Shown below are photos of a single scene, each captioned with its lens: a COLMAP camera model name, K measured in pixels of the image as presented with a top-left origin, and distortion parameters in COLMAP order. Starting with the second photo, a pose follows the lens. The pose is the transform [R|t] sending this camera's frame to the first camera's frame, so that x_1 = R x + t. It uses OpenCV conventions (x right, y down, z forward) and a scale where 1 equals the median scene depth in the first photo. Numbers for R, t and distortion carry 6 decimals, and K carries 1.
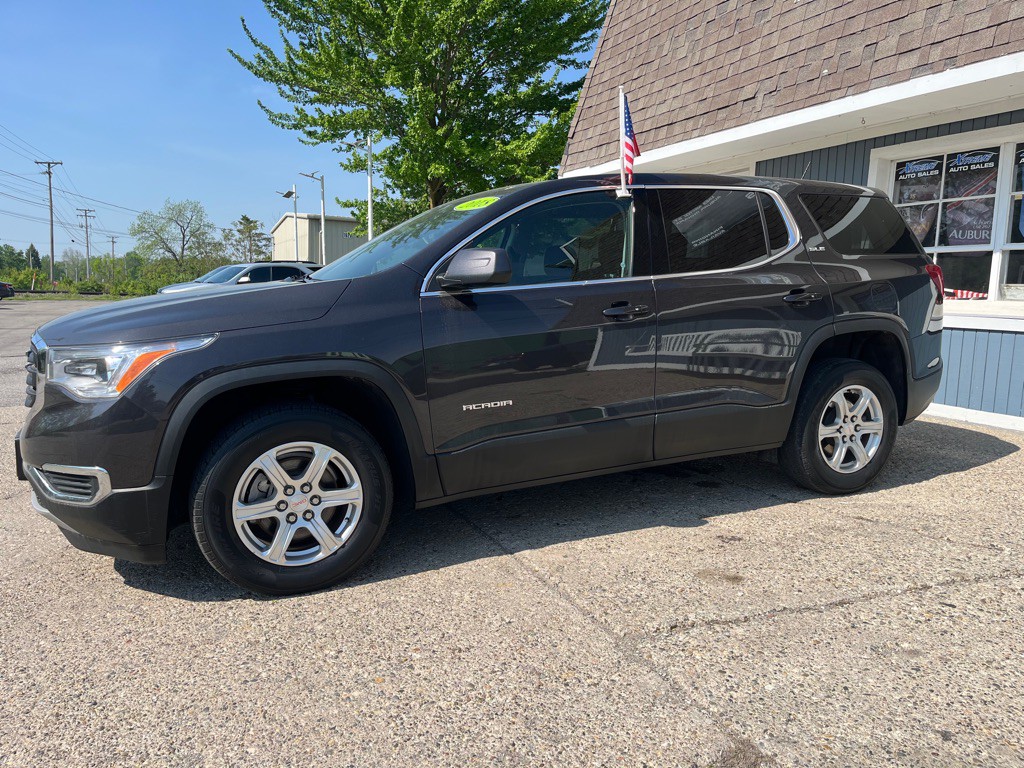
lens RADIAL K [[771.5, 0, 520.0], [0, 771.5, 393.0], [0, 0, 1]] dist [0.061946, -0.075512]
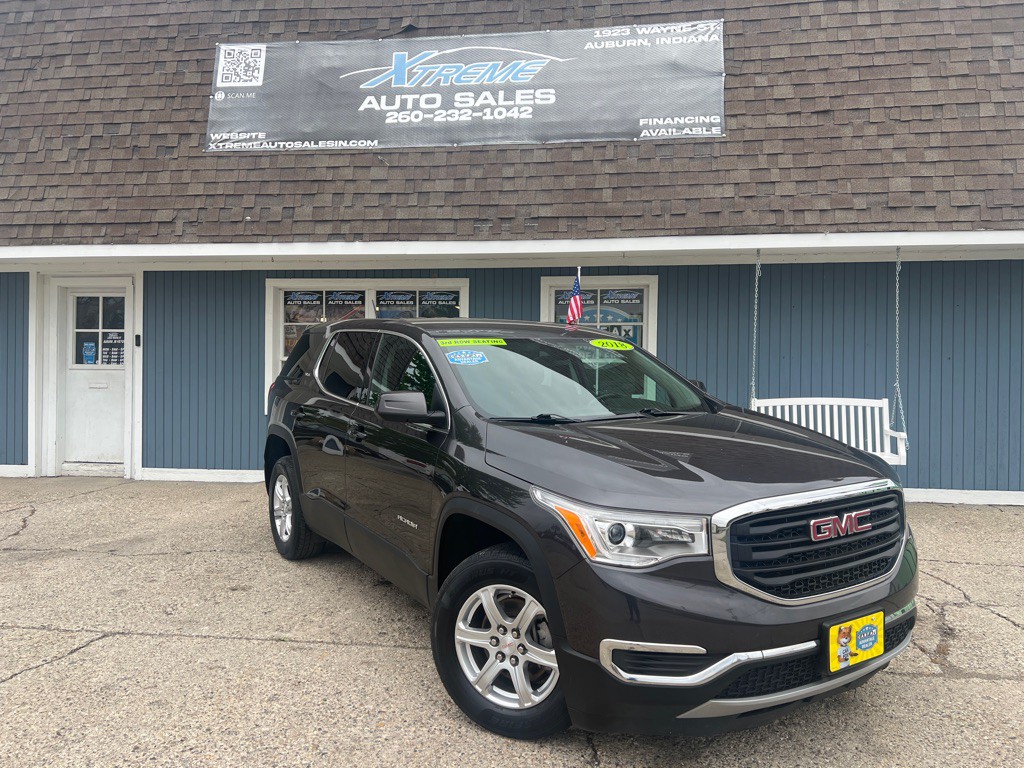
lens RADIAL K [[771.5, 0, 522.3], [0, 771.5, 393.4], [0, 0, 1]] dist [0.061946, -0.075512]
pose [[0.535994, -0.033770, 0.843546, -0.452252], [0.115012, 0.992805, -0.033334, -0.043175], [-0.836351, 0.114885, 0.536022, -0.001561]]
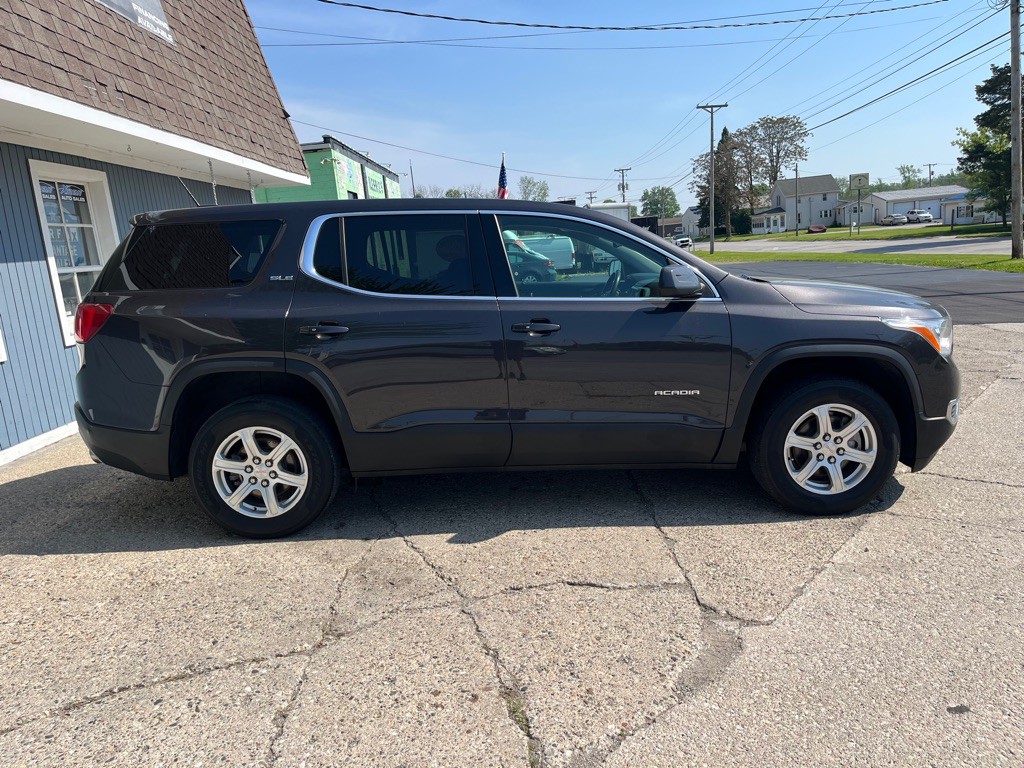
lens RADIAL K [[771.5, 0, 519.3], [0, 771.5, 379.7], [0, 0, 1]] dist [0.061946, -0.075512]
pose [[-0.909942, -0.021143, 0.414196, -0.301480], [0.114028, 0.947457, 0.298870, -0.248269], [-0.398752, 0.319184, -0.859720, 1.408020]]
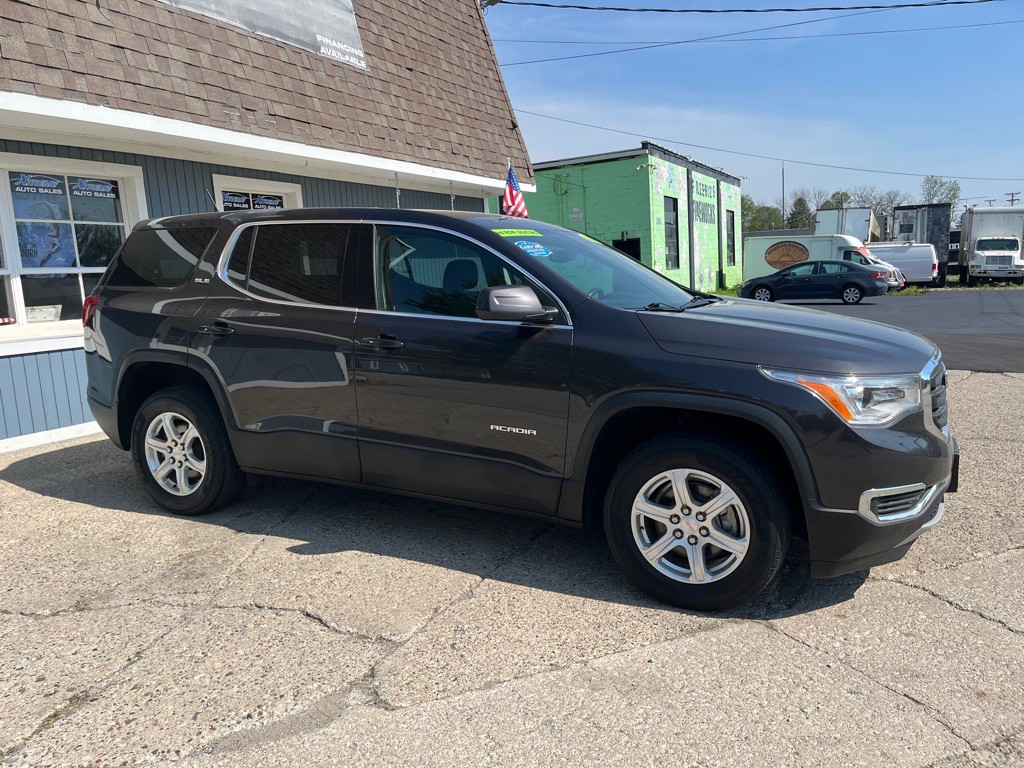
lens RADIAL K [[771.5, 0, 519.2], [0, 771.5, 382.6], [0, 0, 1]] dist [0.061946, -0.075512]
pose [[-0.623501, -0.101147, 0.775252, -0.588997], [0.139018, 0.961451, 0.237247, -0.196833], [-0.769364, 0.255698, -0.585404, 1.123429]]
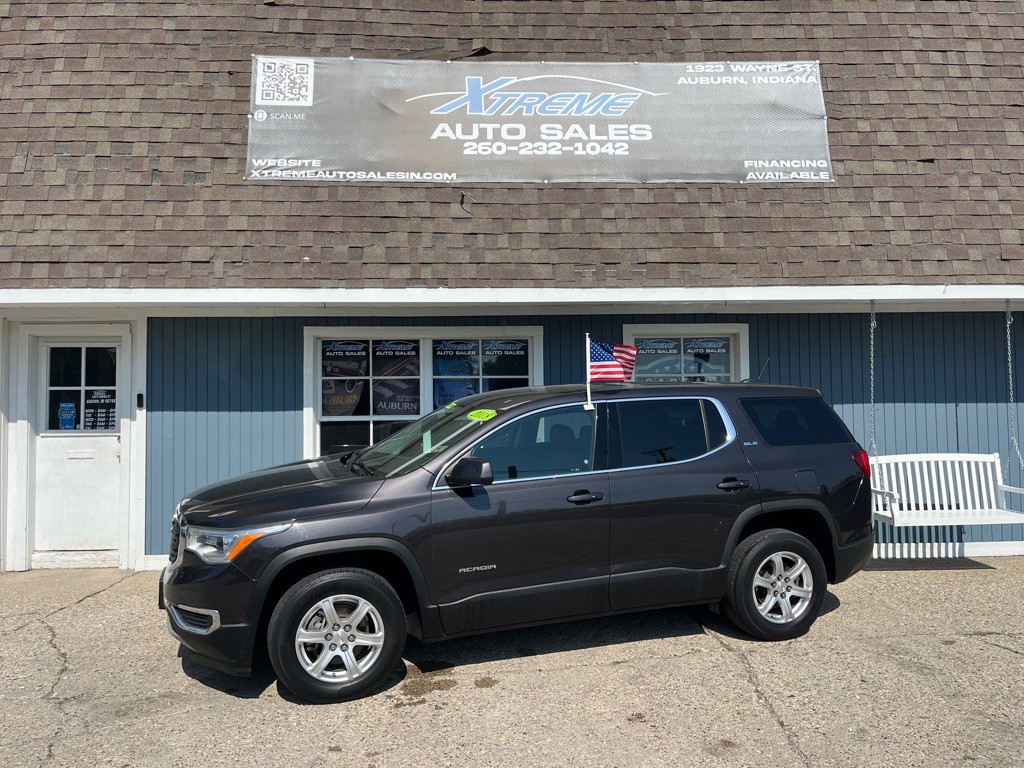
lens RADIAL K [[771.5, 0, 515.5], [0, 771.5, 383.6], [0, 0, 1]] dist [0.061946, -0.075512]
pose [[0.380711, -0.002048, 0.924692, -0.498338], [0.139884, 0.988617, -0.055403, -0.151248], [-0.914052, 0.150442, 0.376664, 0.383761]]
